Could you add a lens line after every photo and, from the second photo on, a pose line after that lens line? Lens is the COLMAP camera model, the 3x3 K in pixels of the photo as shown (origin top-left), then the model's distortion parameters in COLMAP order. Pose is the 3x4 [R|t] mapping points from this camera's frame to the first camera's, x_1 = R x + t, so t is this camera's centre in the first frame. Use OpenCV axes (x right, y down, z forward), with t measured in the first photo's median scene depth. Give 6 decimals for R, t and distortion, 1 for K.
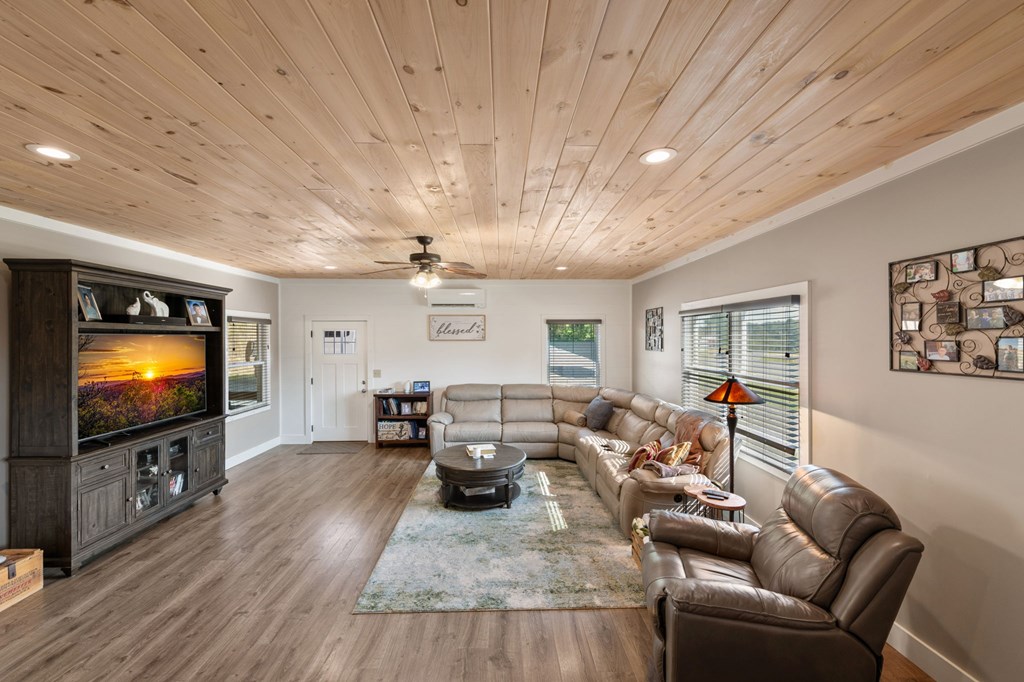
lens RADIAL K [[406.6, 0, 512.0], [0, 406.6, 341.0], [0, 0, 1]] dist [-0.000094, -0.000308]
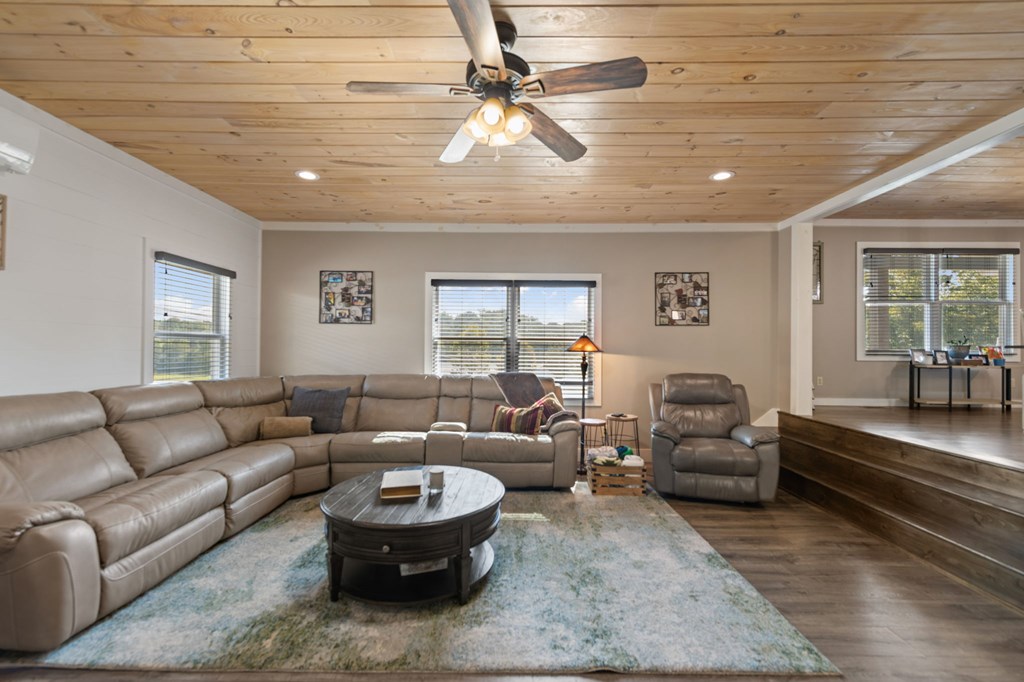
lens RADIAL K [[421.5, 0, 508.9], [0, 421.5, 343.7], [0, 0, 1]] dist [0.018951, -0.010635]
pose [[0.035406, 0.014175, 0.999272, -0.829563], [0.000776, 0.999899, -0.014212, 0.133658], [-0.999373, 0.001278, 0.035391, 1.151539]]
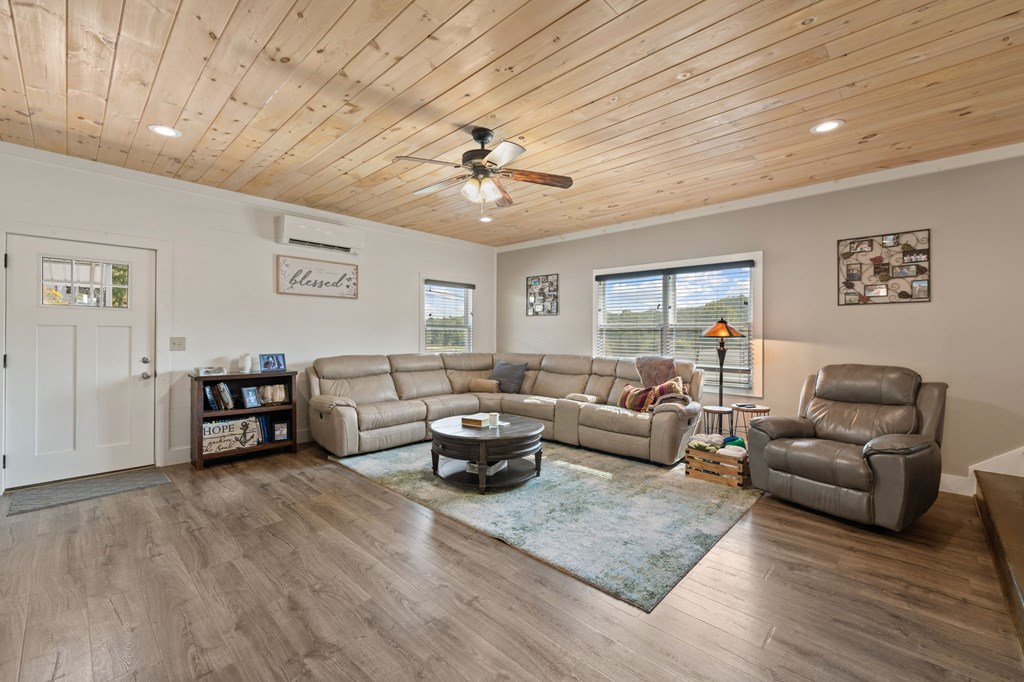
lens RADIAL K [[424.7, 0, 506.0], [0, 424.7, 335.1], [0, 0, 1]] dist [0.002468, 0.000058]
pose [[0.715484, 0.004802, 0.698613, -0.857817], [-0.002083, 0.999987, -0.004741, 0.141315], [-0.698626, 0.001937, 0.715484, 0.492559]]
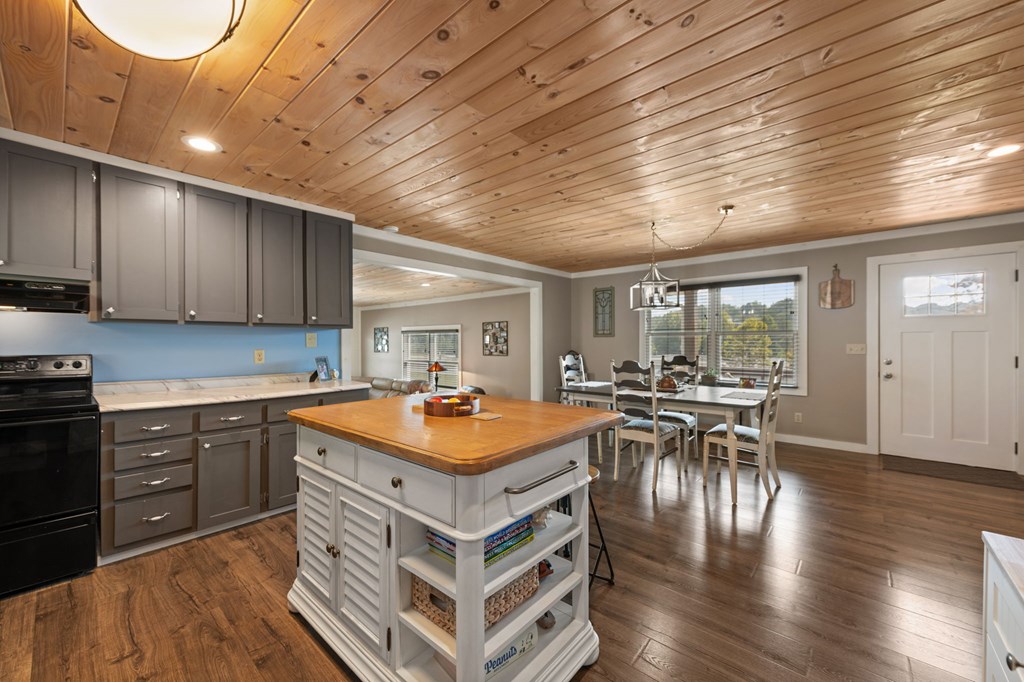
lens RADIAL K [[406.6, 0, 512.0], [0, 406.6, 341.0], [0, 0, 1]] dist [-0.000094, -0.000308]
pose [[0.684698, 0.001100, 0.728826, -0.905466], [0.007476, 0.999936, -0.008533, -0.009742], [-0.728788, 0.011292, 0.684646, -0.986389]]
